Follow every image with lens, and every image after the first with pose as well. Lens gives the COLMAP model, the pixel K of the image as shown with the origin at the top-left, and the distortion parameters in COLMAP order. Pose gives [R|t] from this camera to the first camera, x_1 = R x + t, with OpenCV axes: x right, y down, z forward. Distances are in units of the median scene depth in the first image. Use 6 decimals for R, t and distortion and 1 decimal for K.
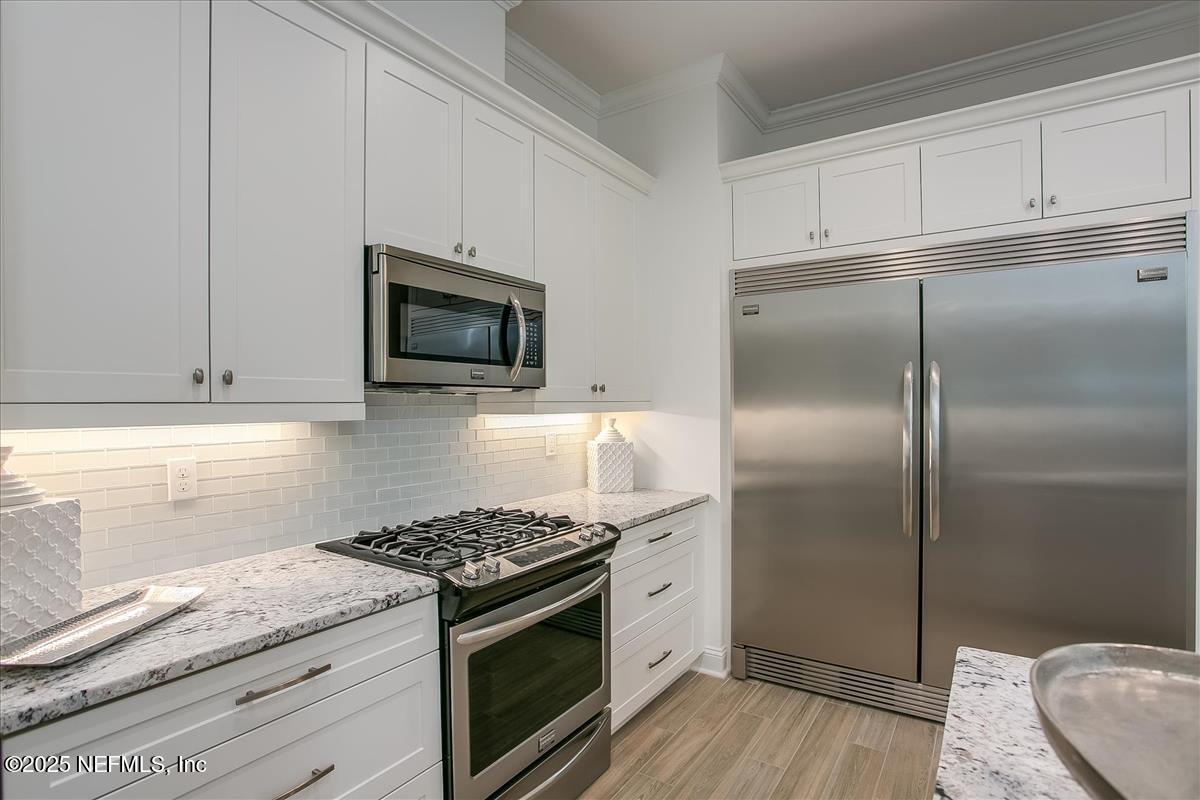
lens RADIAL K [[599.0, 0, 598.6], [0, 599.0, 416.5], [0, 0, 1]] dist [-0.071584, 0.026278]
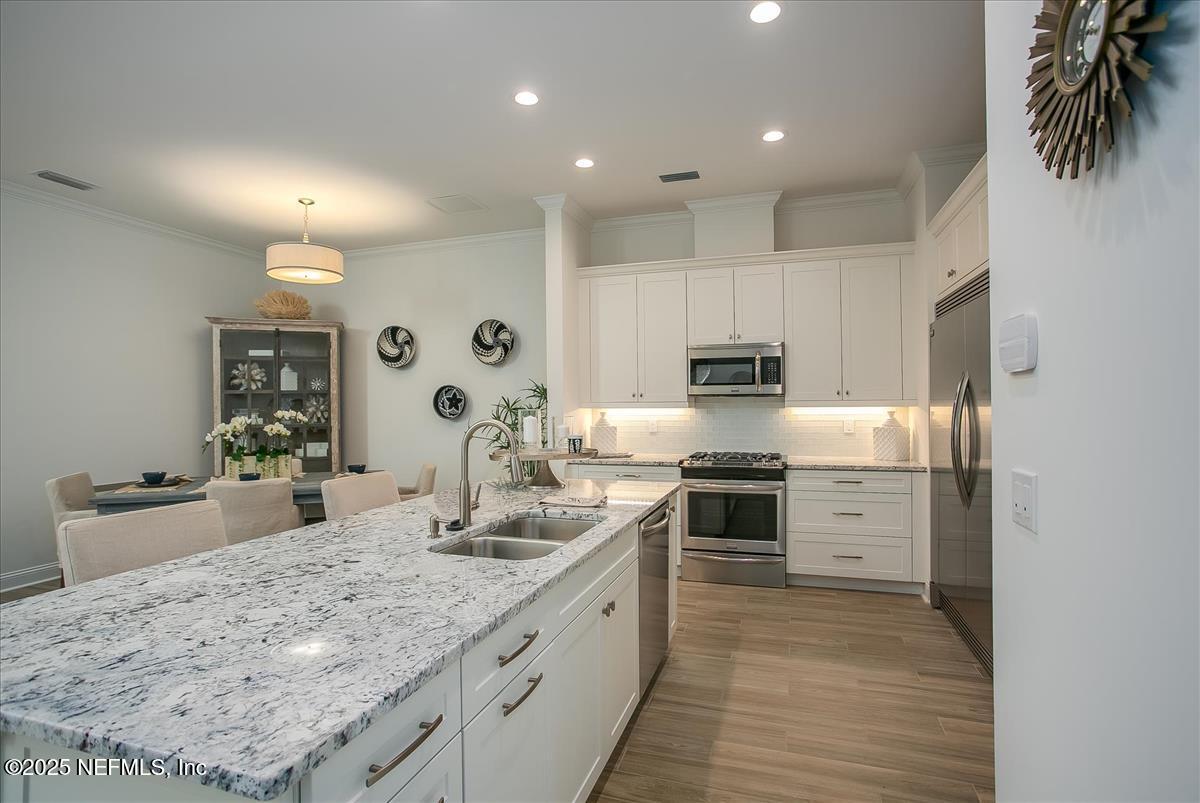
lens RADIAL K [[585.9, 0, 600.0], [0, 585.9, 401.5], [0, 0, 1]] dist [-0.050015, 0.024797]
pose [[0.267028, -0.000905, -0.963688, 1.814406], [-0.016743, 0.999844, -0.005579, -0.002582], [0.963543, 0.017625, 0.266971, -0.127590]]
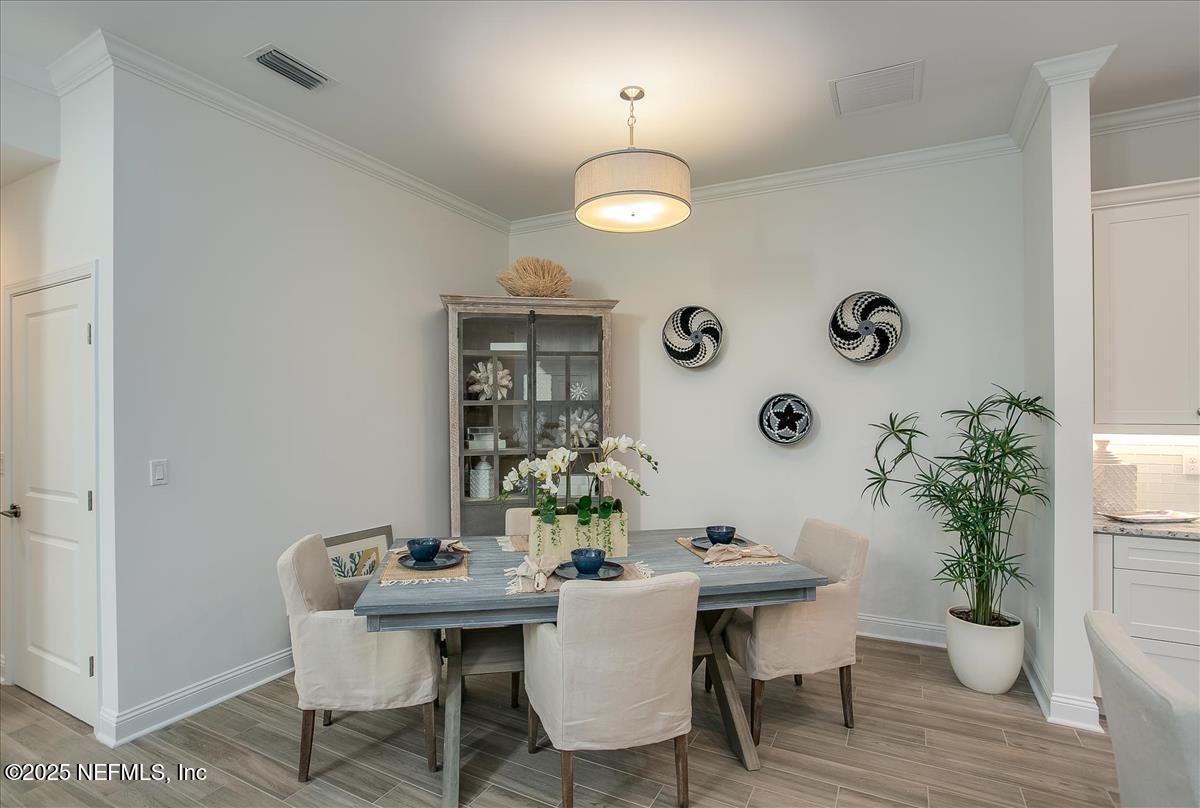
lens RADIAL K [[586.3, 0, 596.9], [0, 586.3, 414.1], [0, 0, 1]] dist [-0.073337, 0.033827]
pose [[0.112519, 0.008288, -0.993615, 0.684166], [-0.021389, 0.999754, 0.005917, -0.017269], [0.993419, 0.020587, 0.112669, -0.878610]]
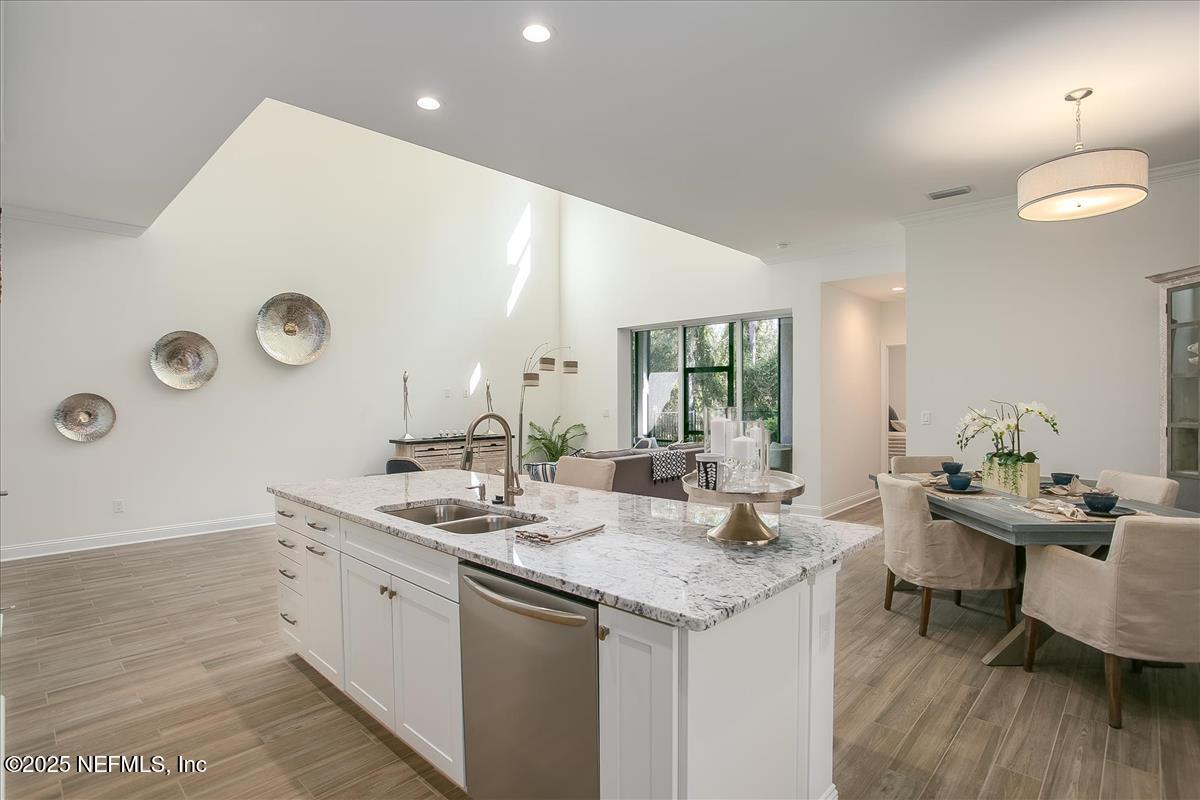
lens RADIAL K [[585.9, 0, 600.0], [0, 585.9, 400.0], [0, 0, 1]] dist [-0.050015, 0.024797]
pose [[-0.985771, 0.007351, 0.167931, 0.320755], [0.011733, 0.999616, 0.025117, -0.022534], [-0.167682, 0.026730, -0.985479, 1.084218]]
